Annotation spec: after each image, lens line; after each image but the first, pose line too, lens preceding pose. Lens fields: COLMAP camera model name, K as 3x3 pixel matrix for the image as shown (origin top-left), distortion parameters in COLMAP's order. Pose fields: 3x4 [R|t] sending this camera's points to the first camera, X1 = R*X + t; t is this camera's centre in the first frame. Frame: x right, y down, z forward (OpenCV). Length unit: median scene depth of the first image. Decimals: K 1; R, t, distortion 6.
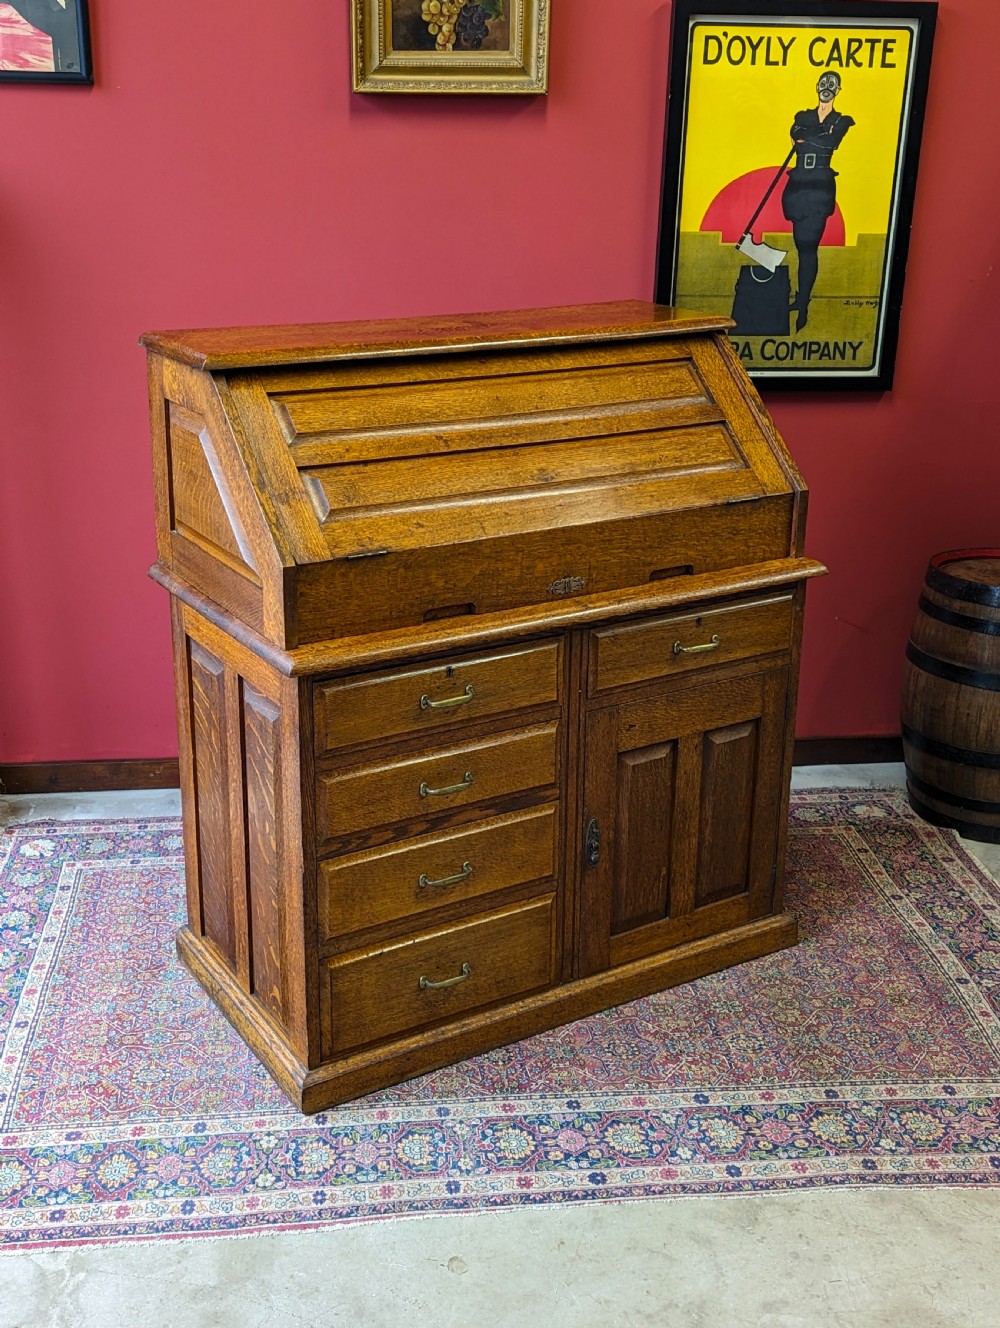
lens RADIAL K [[1470.0, 0, 489.1], [0, 1470.0, 612.5], [0, 0, 1]] dist [0.036882, 0.015126]
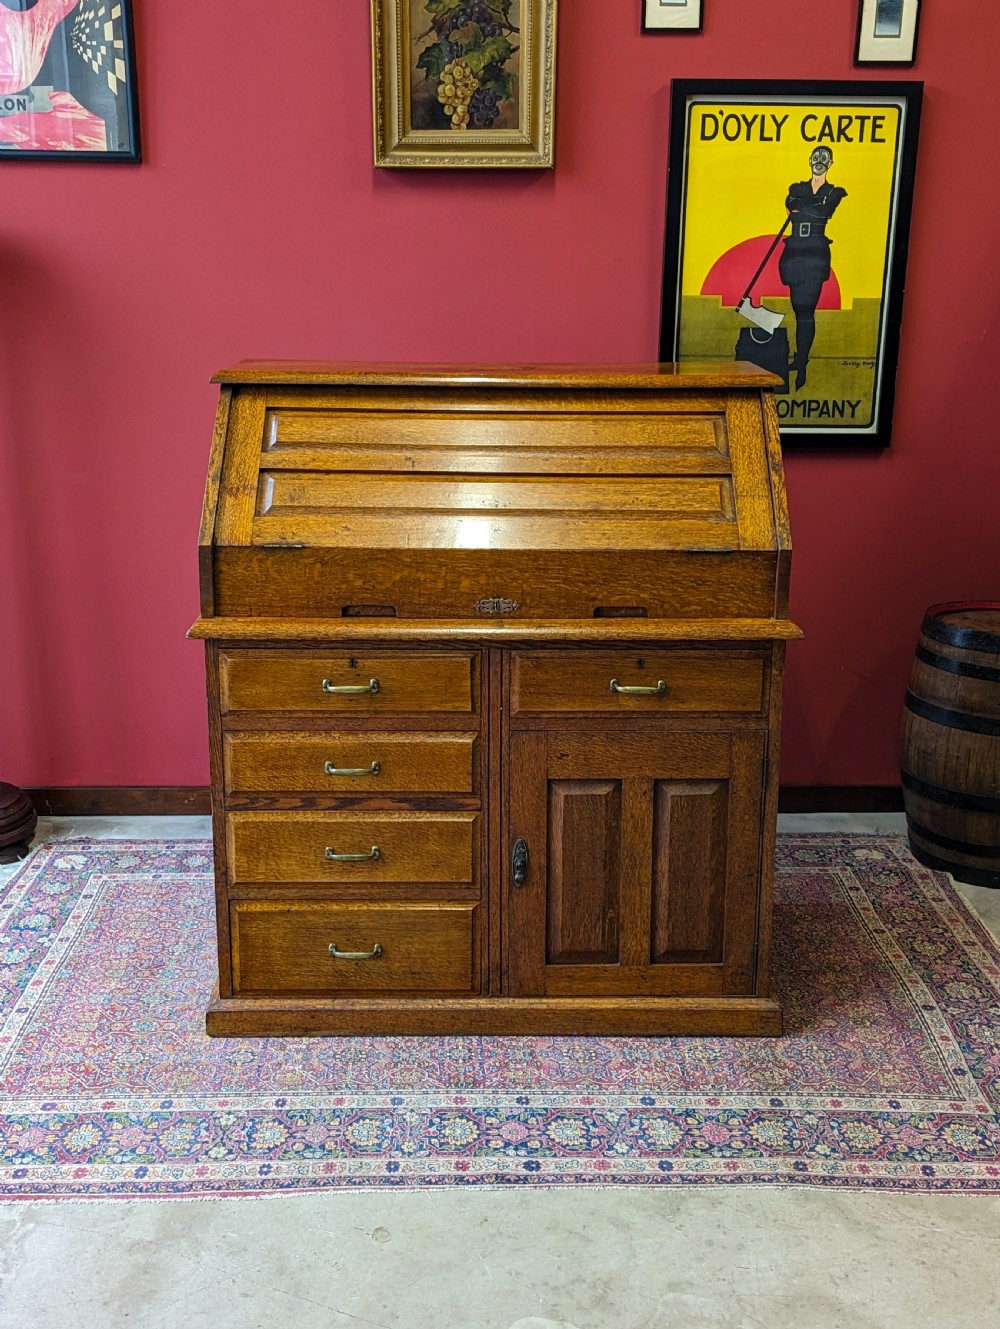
lens RADIAL K [[1429.6, 0, 506.4], [0, 1429.6, 618.1], [0, 0, 1]] dist [0.043527, 0.004343]
pose [[0.996631, 0.016150, -0.080409, 0.117582], [-0.021567, 0.997522, -0.066965, 0.060115], [0.079129, 0.068474, 0.994510, -0.030717]]
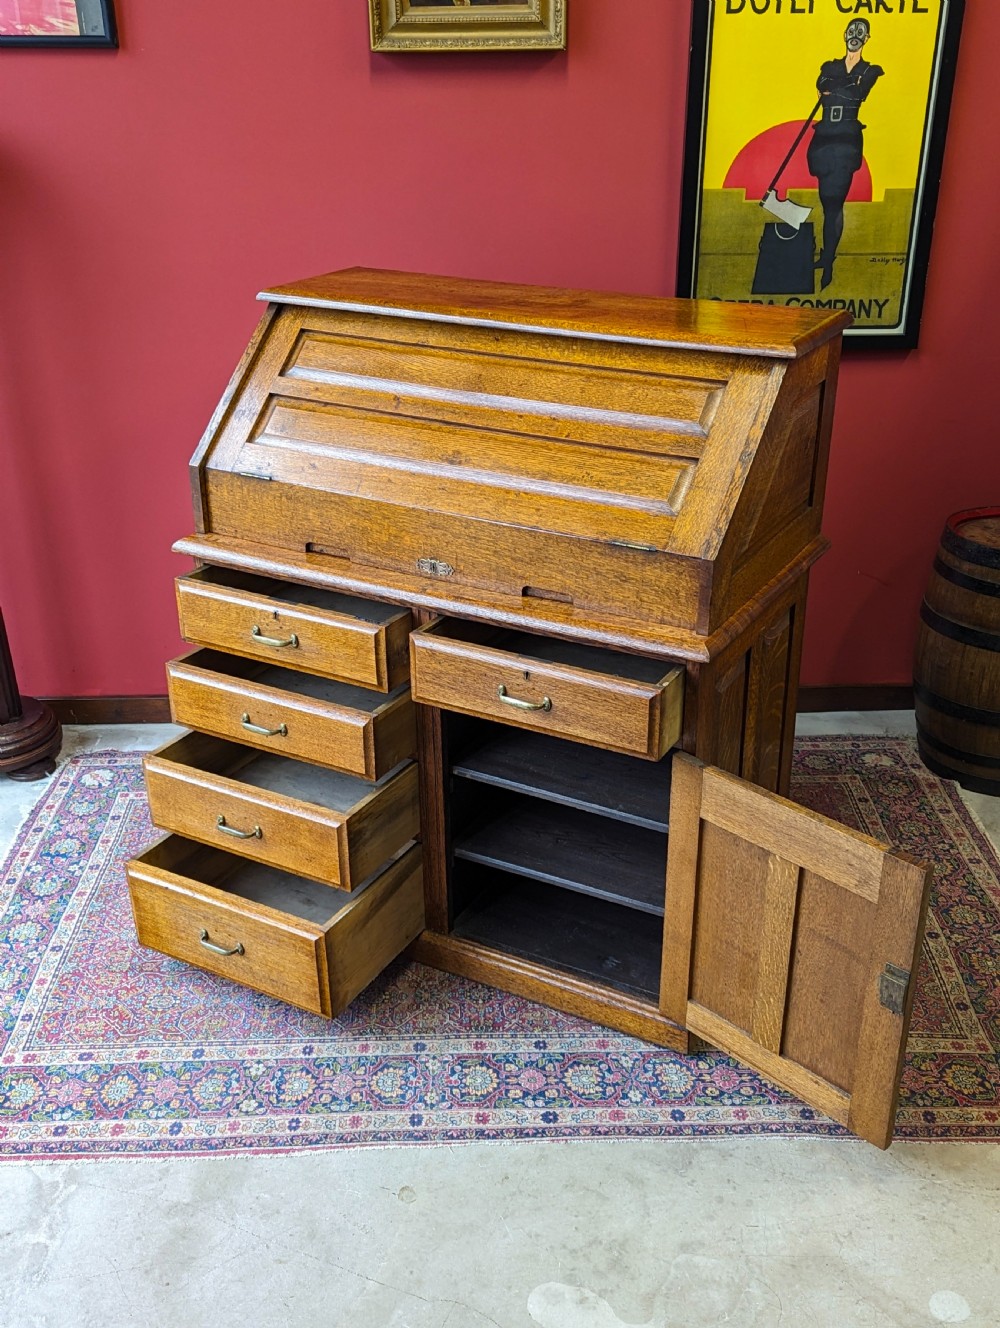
lens RADIAL K [[1361.8, 0, 519.6], [0, 1361.8, 675.7], [0, 0, 1]] dist [0.039123, 0.000674]
pose [[0.996535, 0.019718, -0.080803, 0.113509], [-0.009814, 0.992581, 0.121188, -0.054535], [0.082594, -0.119975, 0.989335, 0.039638]]
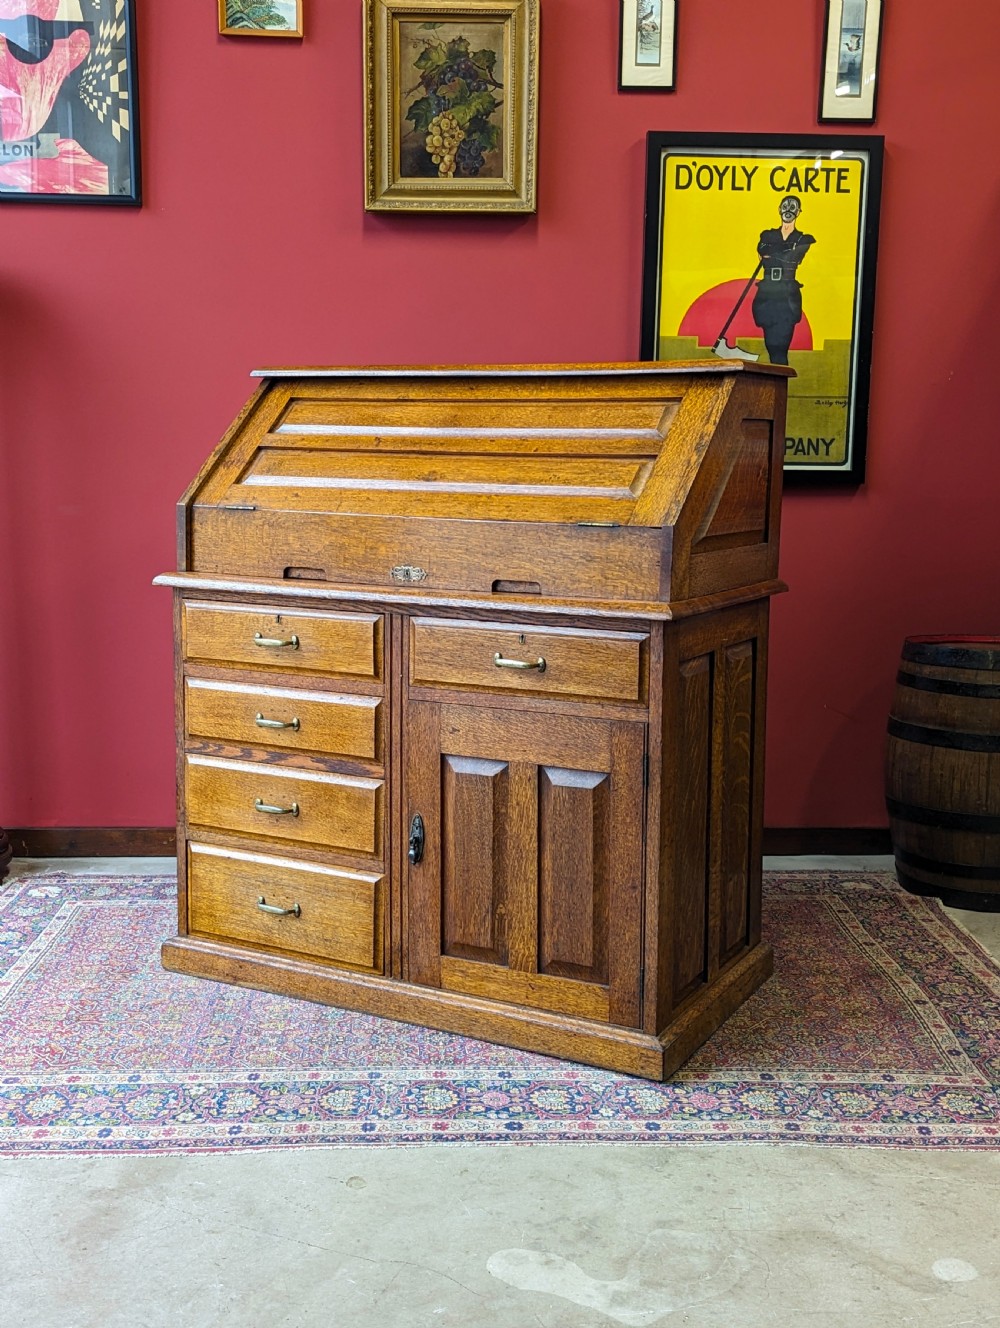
lens RADIAL K [[1415.6, 0, 515.5], [0, 1415.6, 625.3], [0, 0, 1]] dist [0.044873, 0.002265]
pose [[0.997683, 0.006558, -0.067711, 0.123641], [-0.019780, 0.980305, -0.196496, 0.216116], [0.065089, 0.197380, 0.978164, -0.007131]]
